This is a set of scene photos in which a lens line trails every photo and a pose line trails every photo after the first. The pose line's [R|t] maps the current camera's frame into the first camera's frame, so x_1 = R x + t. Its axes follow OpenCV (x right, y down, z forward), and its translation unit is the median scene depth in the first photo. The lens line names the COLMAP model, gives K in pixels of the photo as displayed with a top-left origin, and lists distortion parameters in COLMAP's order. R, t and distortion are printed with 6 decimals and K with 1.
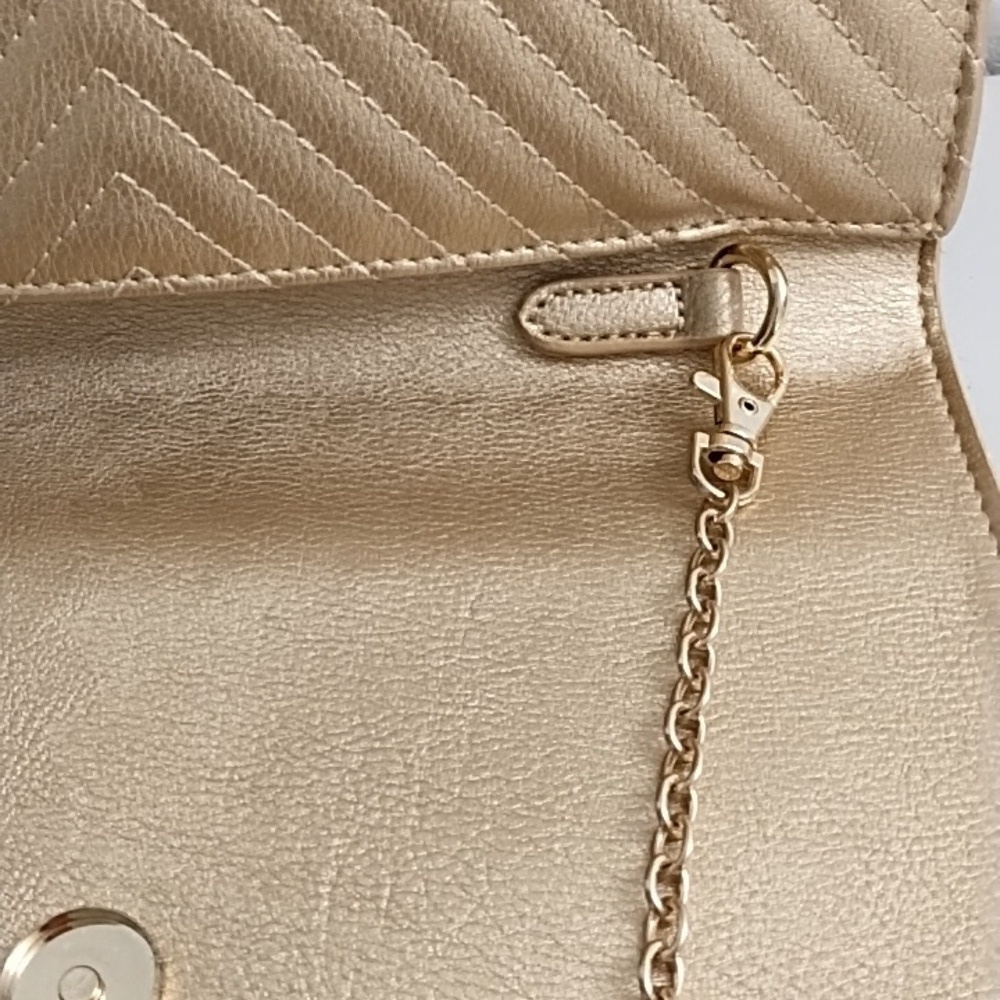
lens RADIAL K [[1597.8, 0, 502.1], [0, 1597.8, 499.4], [0, 0, 1]] dist [0.022915, 0.000000]
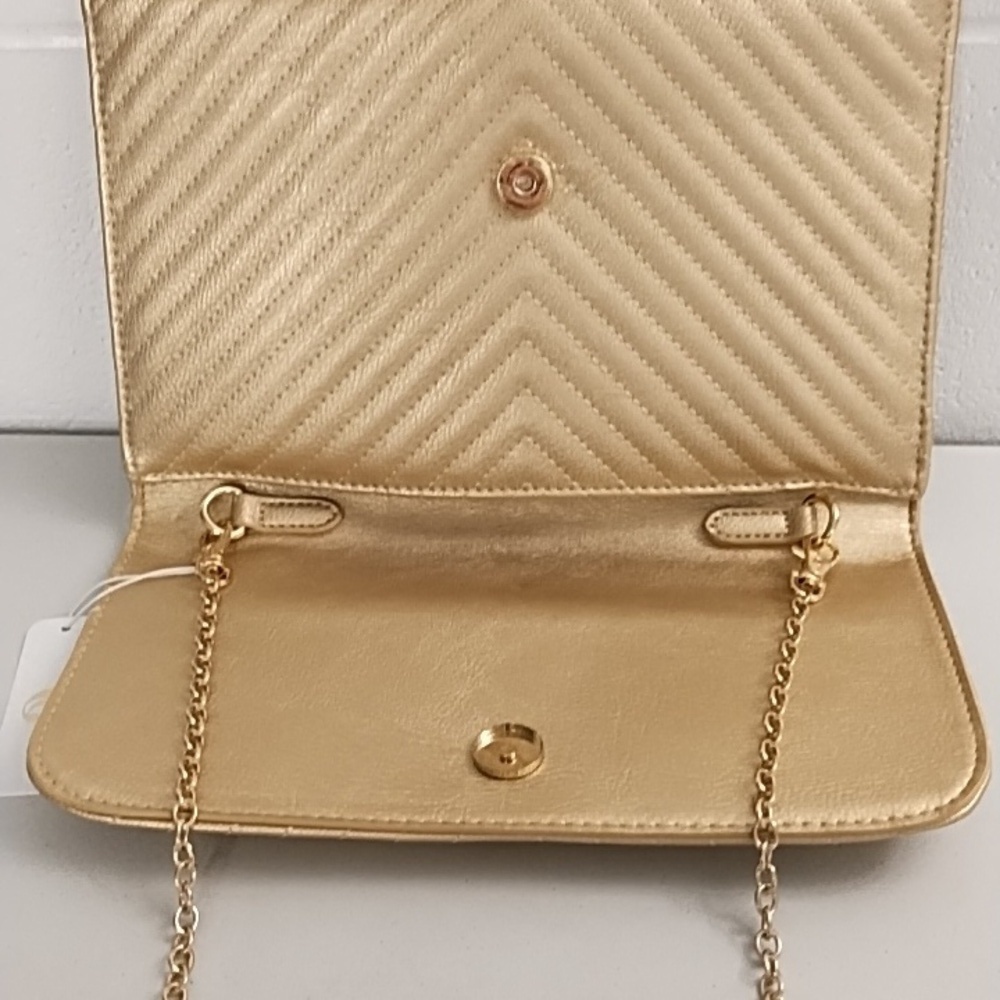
lens RADIAL K [[1597.8, 0, 499.5], [0, 1597.8, 500.7], [0, 0, 1]] dist [0.022915, 0.000000]
pose [[0.994313, 0.047332, -0.095397, -0.056959], [-0.076847, 0.939064, -0.335042, 0.557227], [0.073726, 0.340468, 0.937361, -0.925627]]
